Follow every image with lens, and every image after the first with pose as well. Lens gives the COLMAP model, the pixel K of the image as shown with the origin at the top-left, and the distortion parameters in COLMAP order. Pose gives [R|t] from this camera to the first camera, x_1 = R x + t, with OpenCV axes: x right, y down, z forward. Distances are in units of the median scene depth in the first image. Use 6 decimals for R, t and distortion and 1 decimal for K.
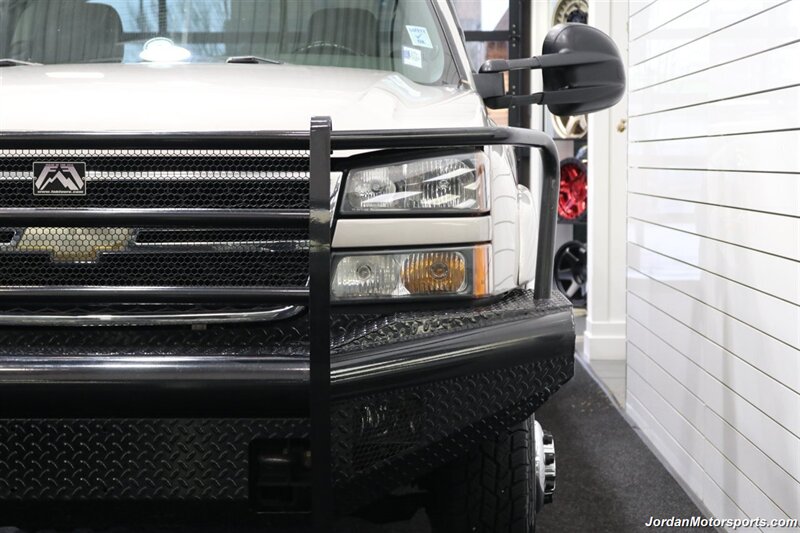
lens RADIAL K [[1590.6, 0, 400.0], [0, 1590.6, 266.5], [0, 0, 1]] dist [-0.040126, 0.028676]
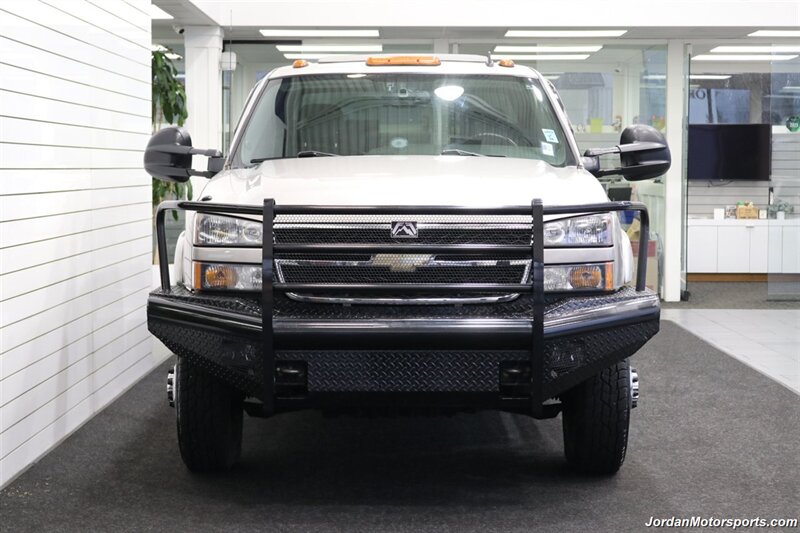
lens RADIAL K [[1498.6, 0, 400.0], [0, 1498.6, 266.5], [0, 0, 1]] dist [-0.389799, 0.003011]
pose [[0.999969, 0.000283, -0.007887, -0.189115], [-0.000317, 0.999991, -0.004282, -0.000978], [0.007886, 0.004284, 0.999960, -0.798402]]
